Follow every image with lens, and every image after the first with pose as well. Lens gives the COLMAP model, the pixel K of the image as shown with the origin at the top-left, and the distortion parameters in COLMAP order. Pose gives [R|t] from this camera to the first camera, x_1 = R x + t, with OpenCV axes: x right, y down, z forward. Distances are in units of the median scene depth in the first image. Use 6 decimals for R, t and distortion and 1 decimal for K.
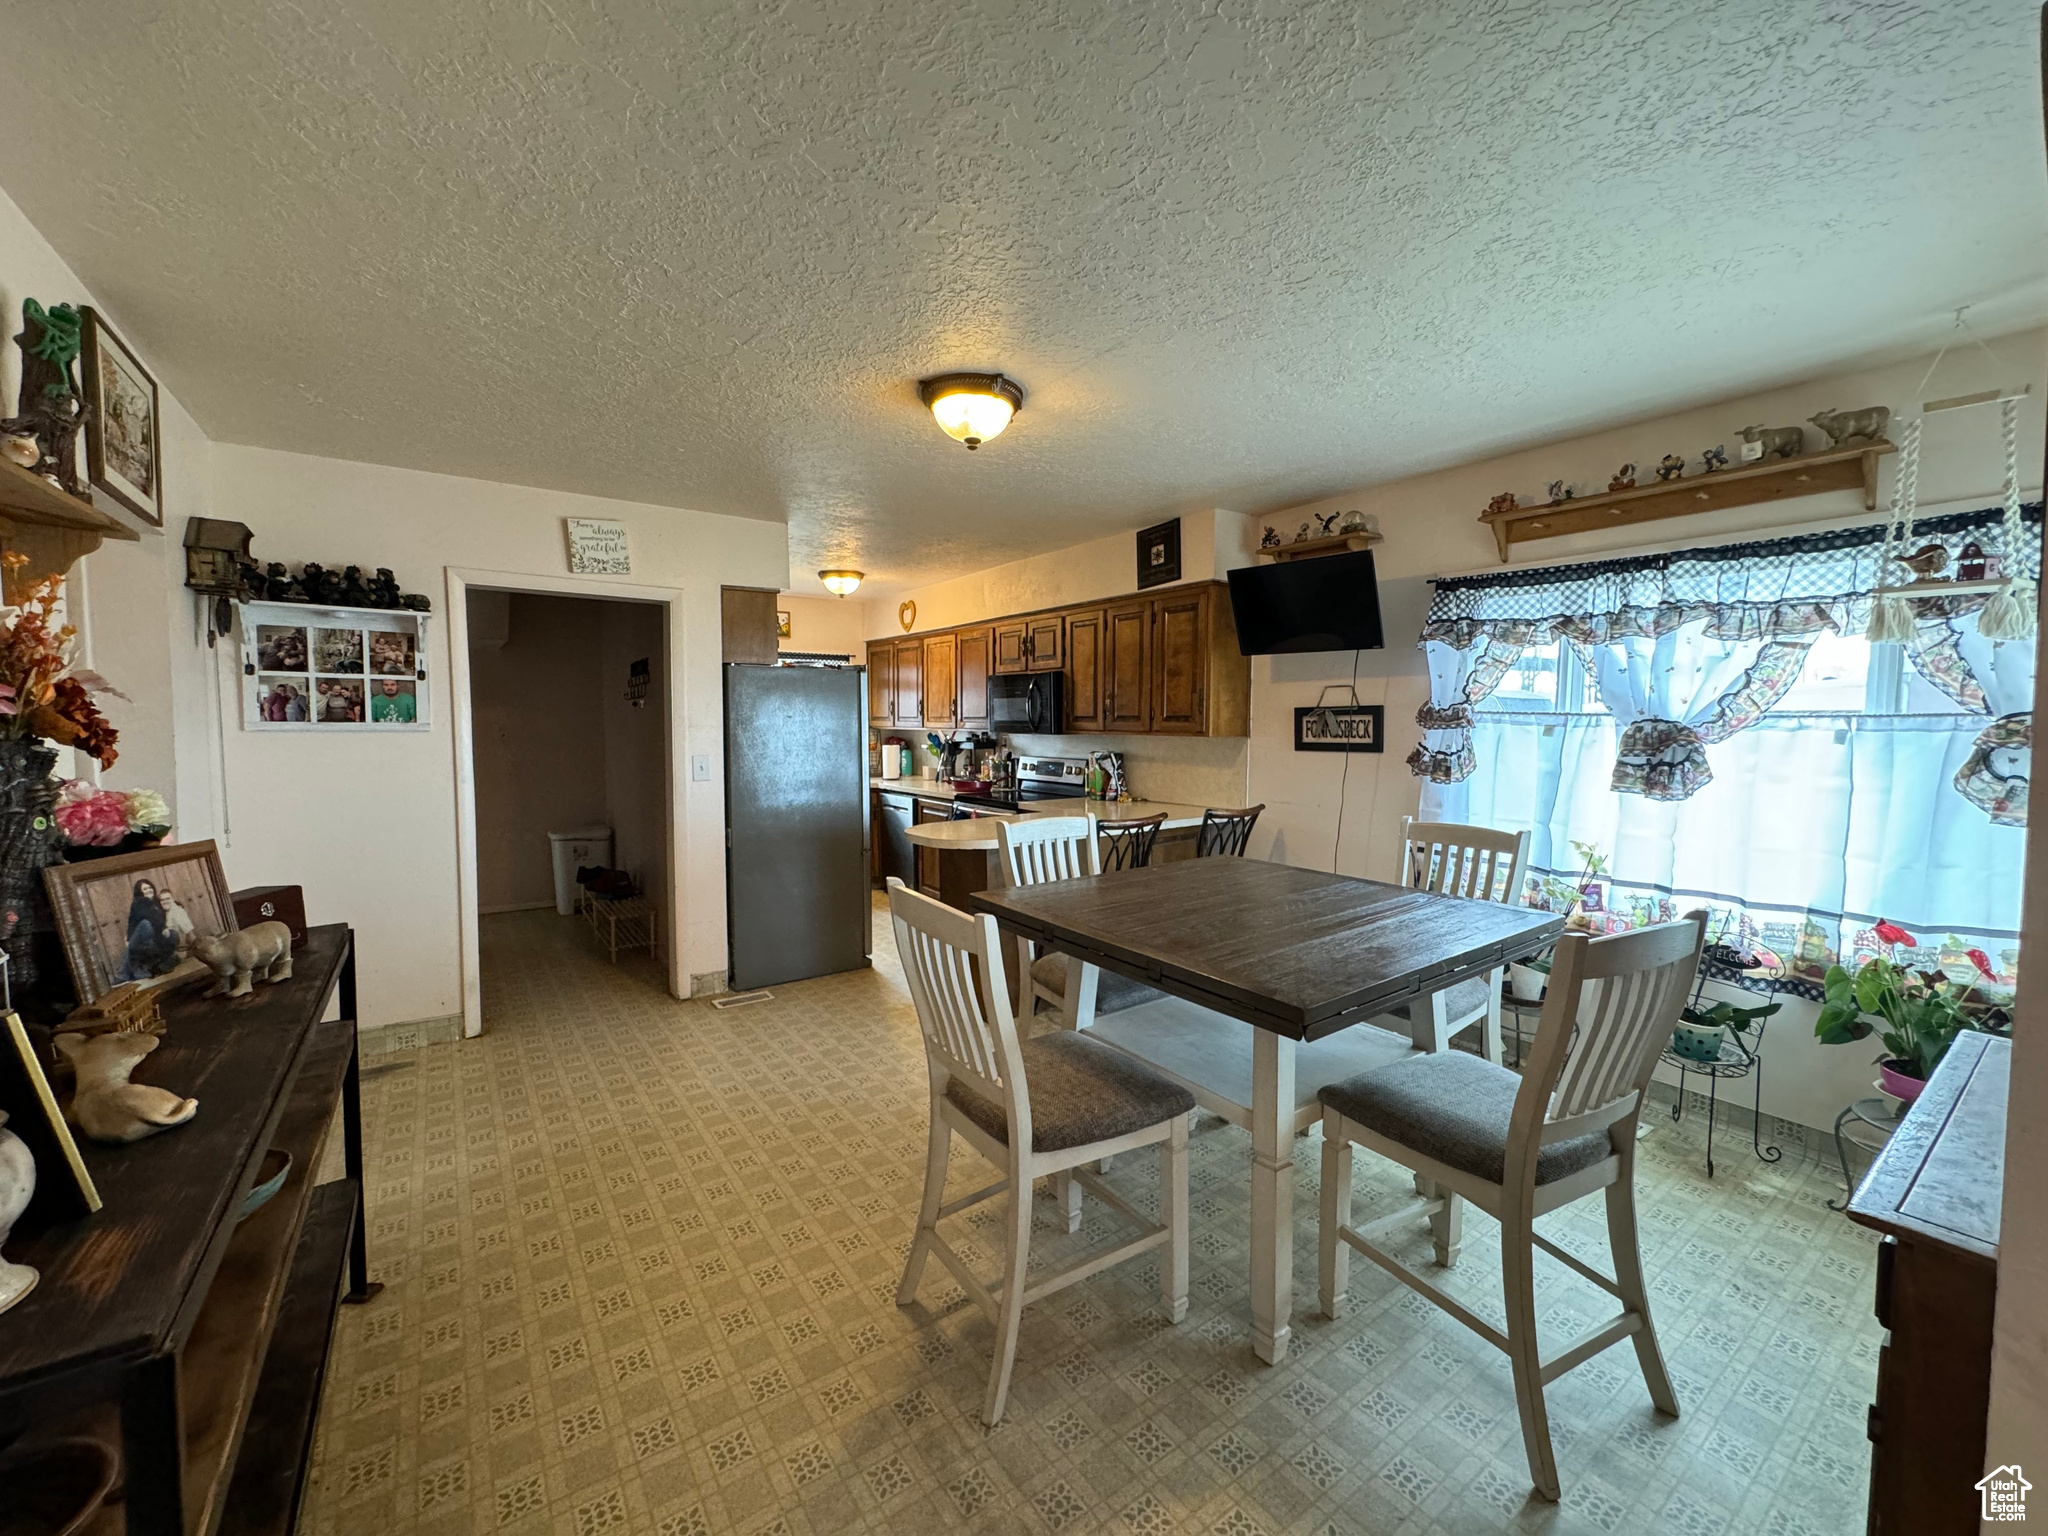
lens RADIAL K [[815.1, 0, 1023.3], [0, 815.1, 763.9], [0, 0, 1]] dist [0.000690, 0.000048]
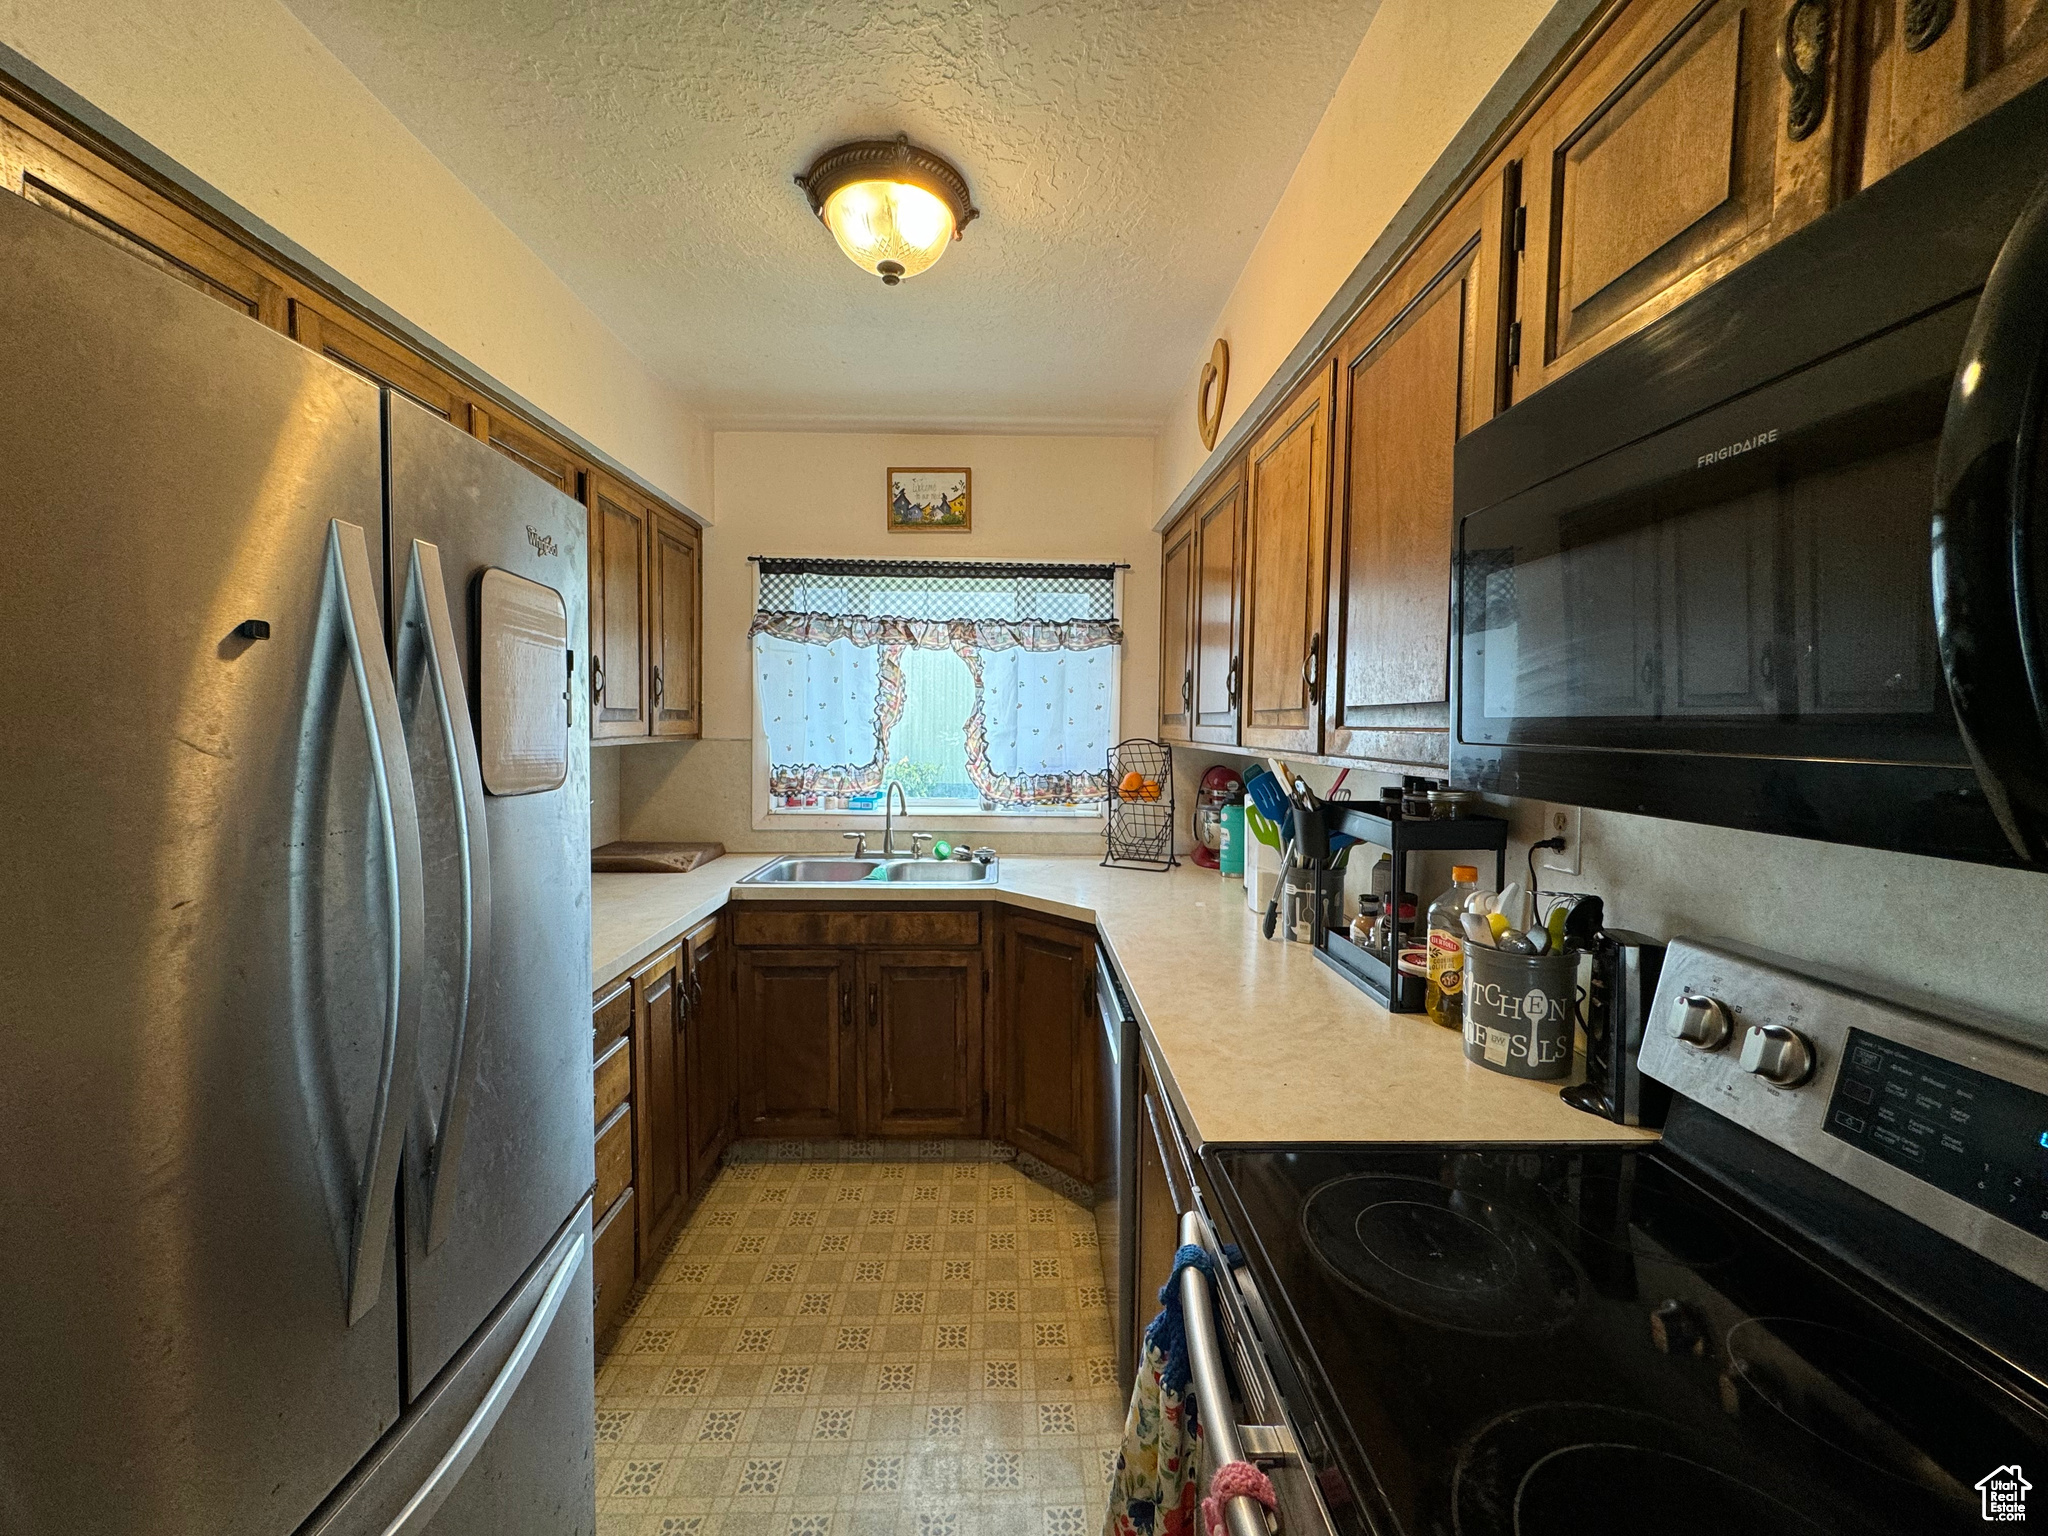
lens RADIAL K [[815.1, 0, 1021.1], [0, 815.1, 763.2], [0, 0, 1]] dist [0.000690, 0.000048]
pose [[0.826322, 0.039038, -0.561844, -0.020459], [-0.046237, 0.998930, 0.001404, -0.038027], [0.561297, 0.024818, 0.827242, 0.764348]]
